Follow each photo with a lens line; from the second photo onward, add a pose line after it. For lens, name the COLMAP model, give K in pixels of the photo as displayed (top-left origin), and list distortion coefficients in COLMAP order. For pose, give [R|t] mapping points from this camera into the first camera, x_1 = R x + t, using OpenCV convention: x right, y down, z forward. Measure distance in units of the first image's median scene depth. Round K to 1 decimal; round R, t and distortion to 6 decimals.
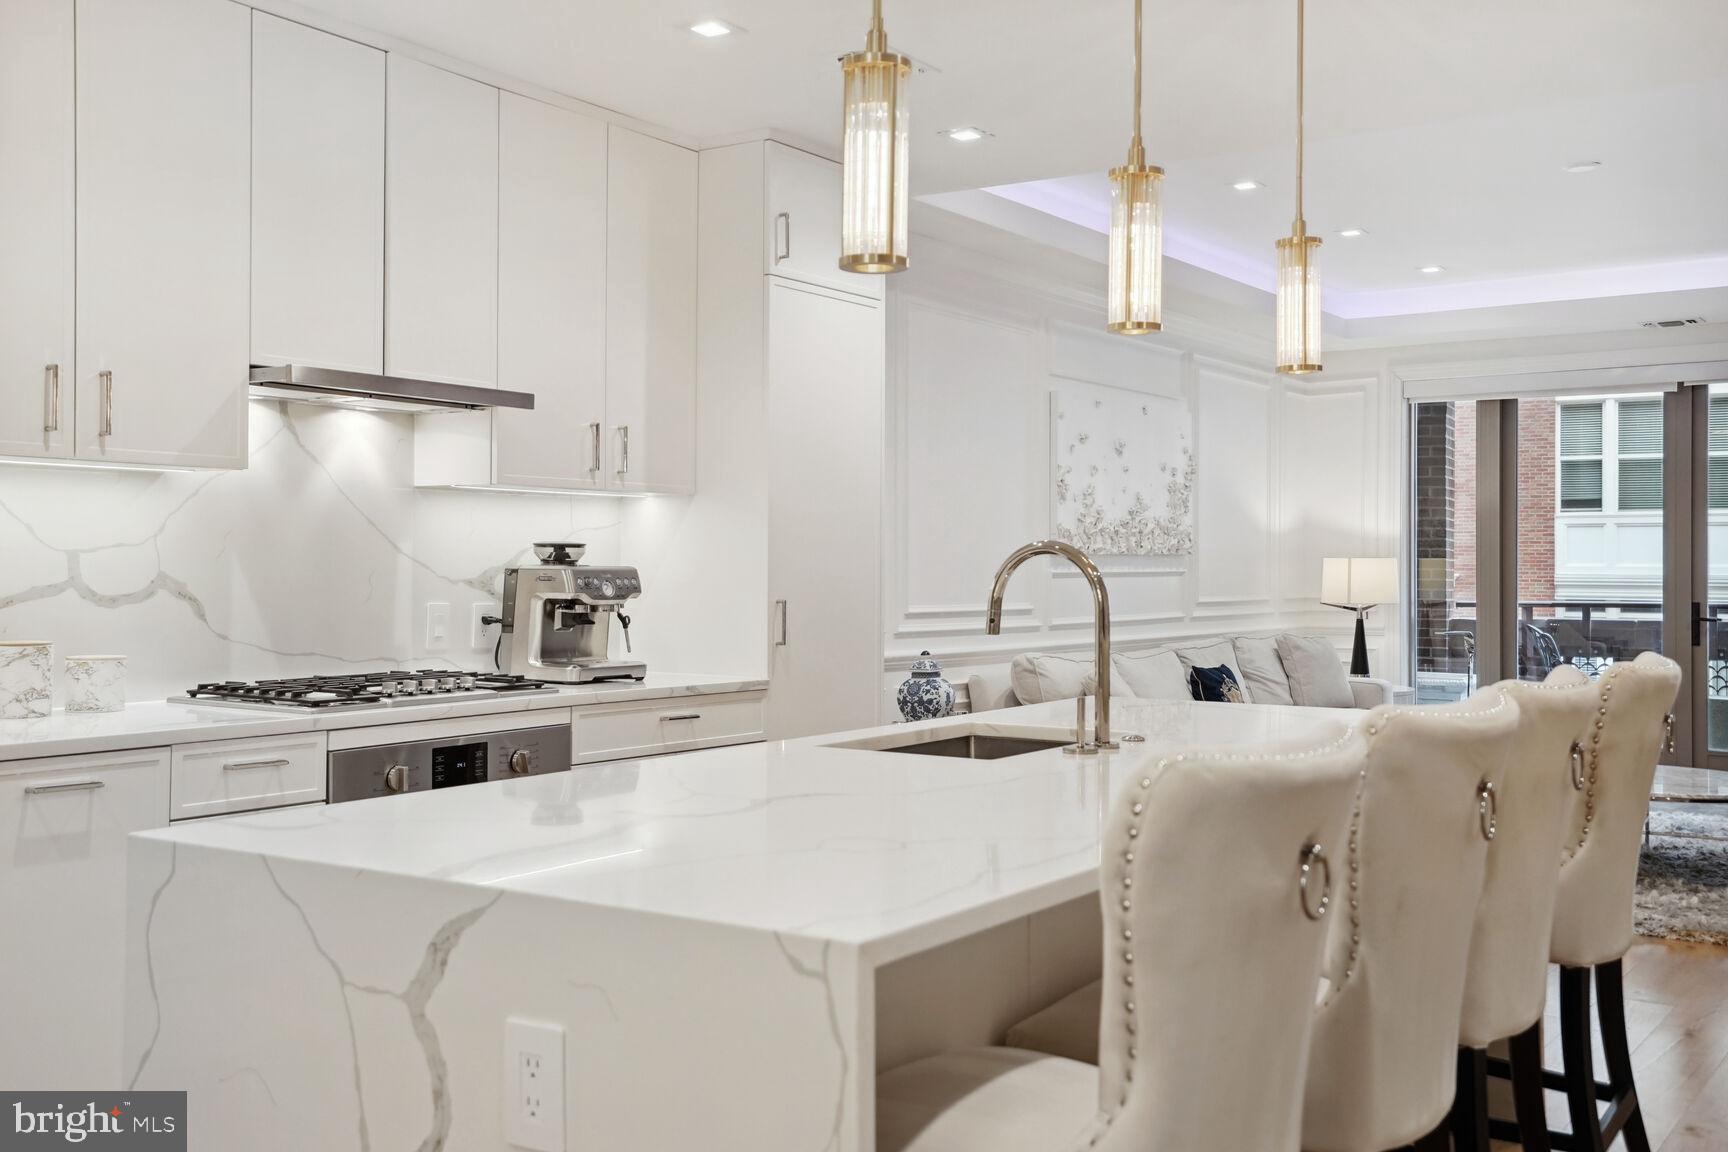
lens RADIAL K [[1722.0, 0, 842.2], [0, 1722.0, 556.8], [0, 0, 1]] dist [0.062875, 0.000000]
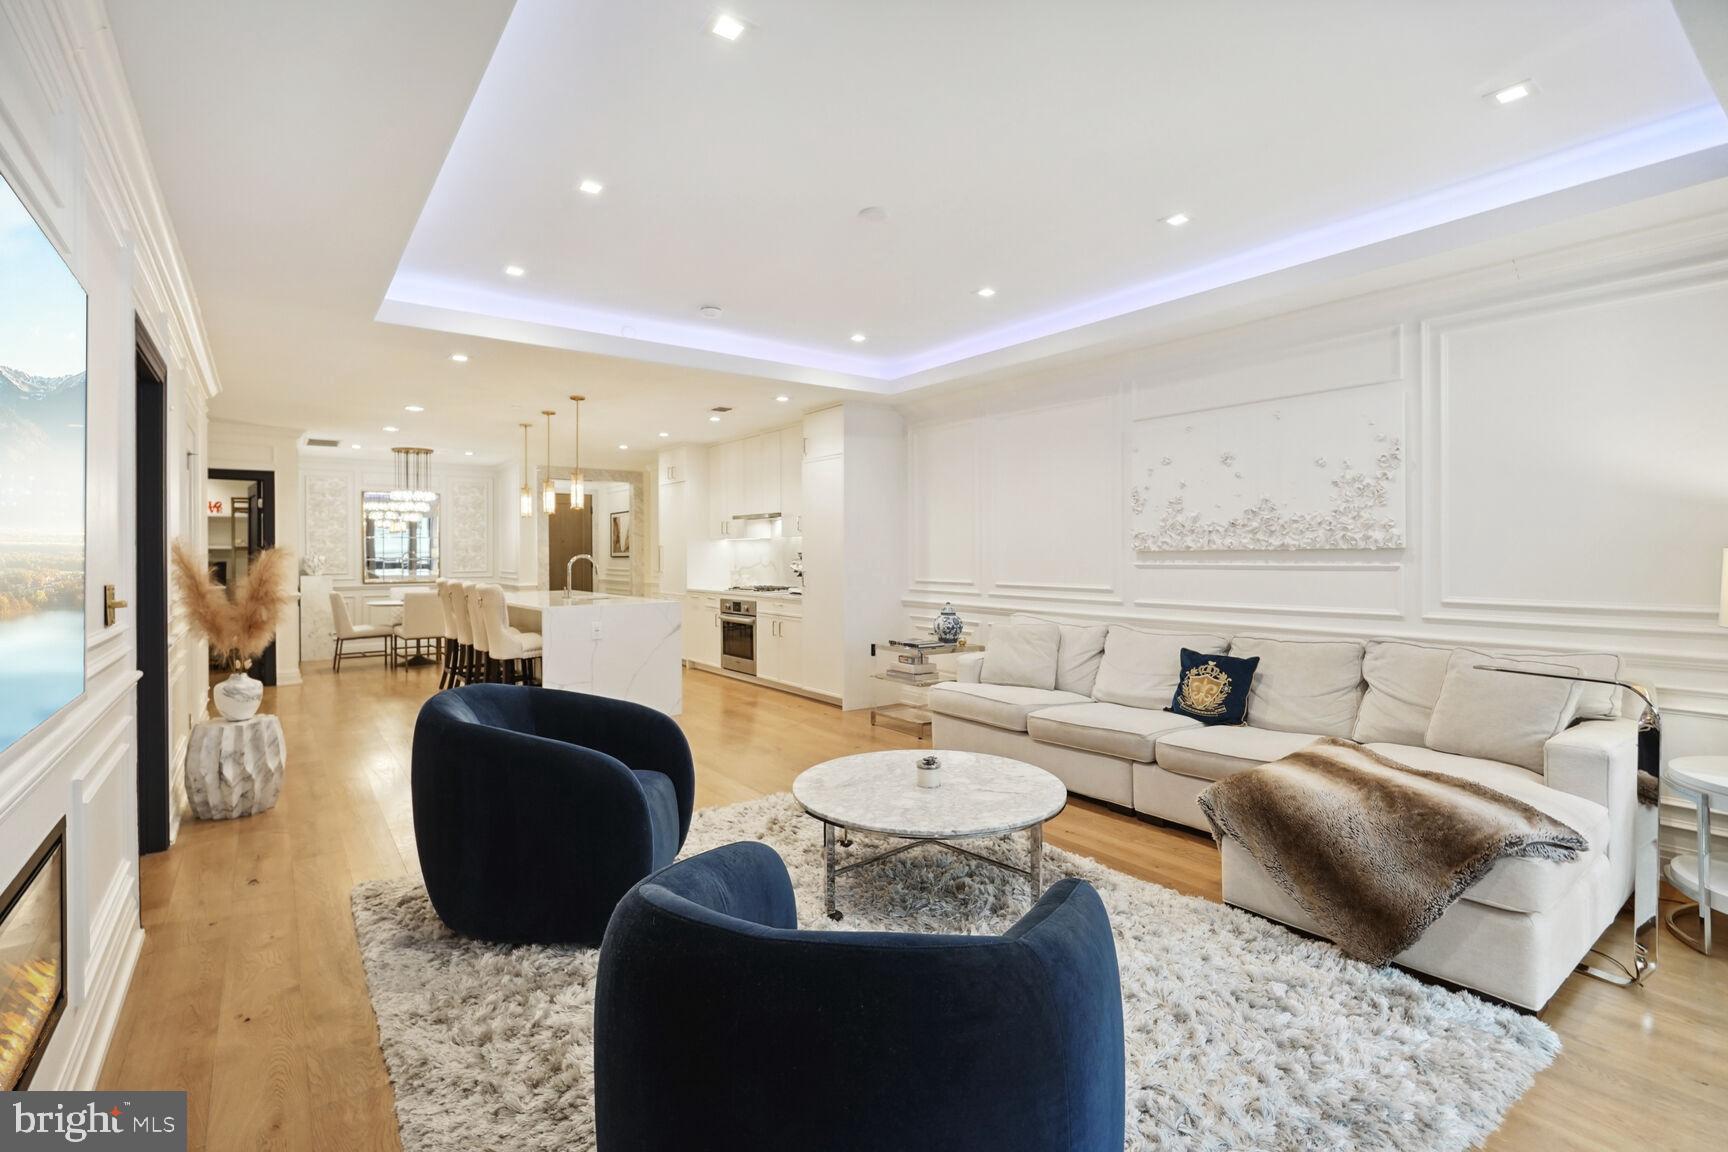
lens RADIAL K [[809.6, 0, 867.2], [0, 809.6, 557.5], [0, 0, 1]] dist [0.000259, 0.000555]
pose [[-0.314864, -0.001167, -0.949136, 1.617775], [0.005117, 0.999983, -0.002927, 0.008396], [0.949123, -0.005778, -0.314853, 2.012784]]
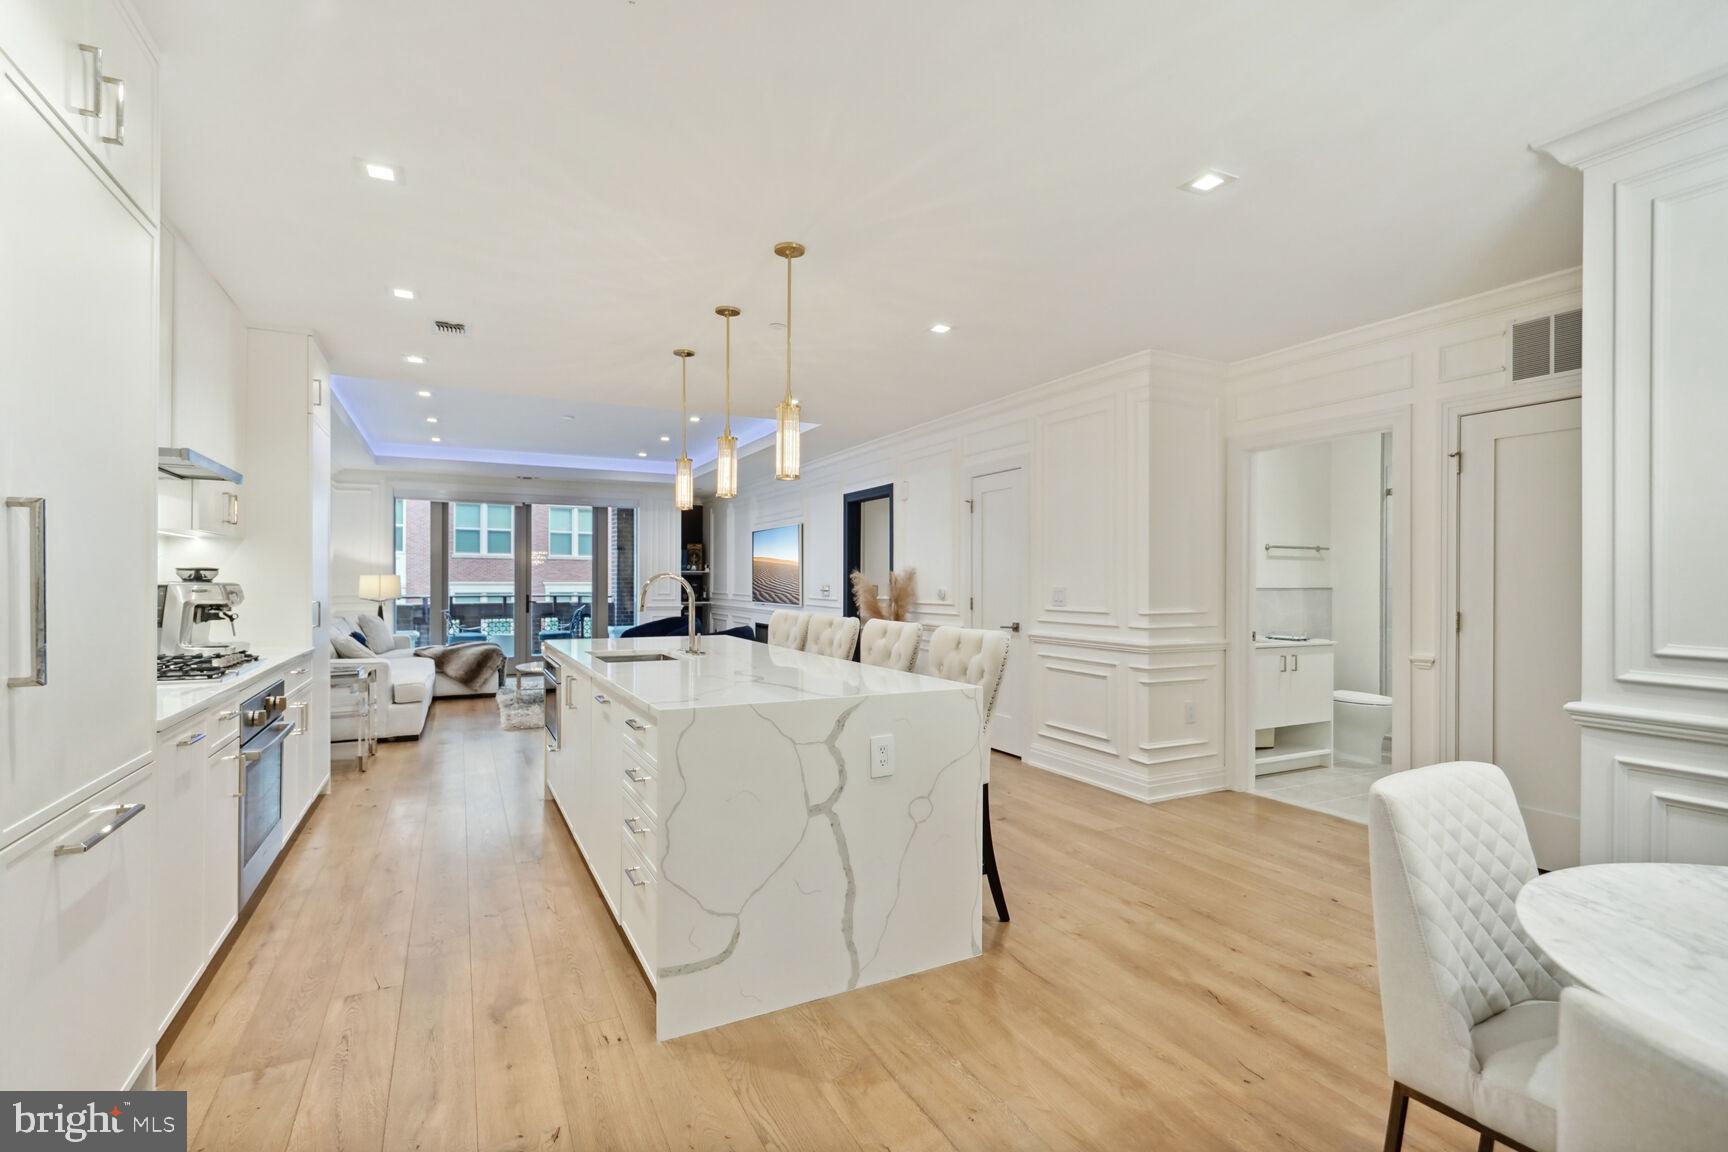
lens RADIAL K [[809.6, 0, 874.2], [0, 809.6, 581.3], [0, 0, 1]] dist [0.000259, 0.000555]
pose [[0.457090, -0.001551, 0.889419, -0.651120], [-0.008182, 0.999949, 0.005949, -0.006300], [-0.889383, -0.009996, 0.457054, 0.159605]]
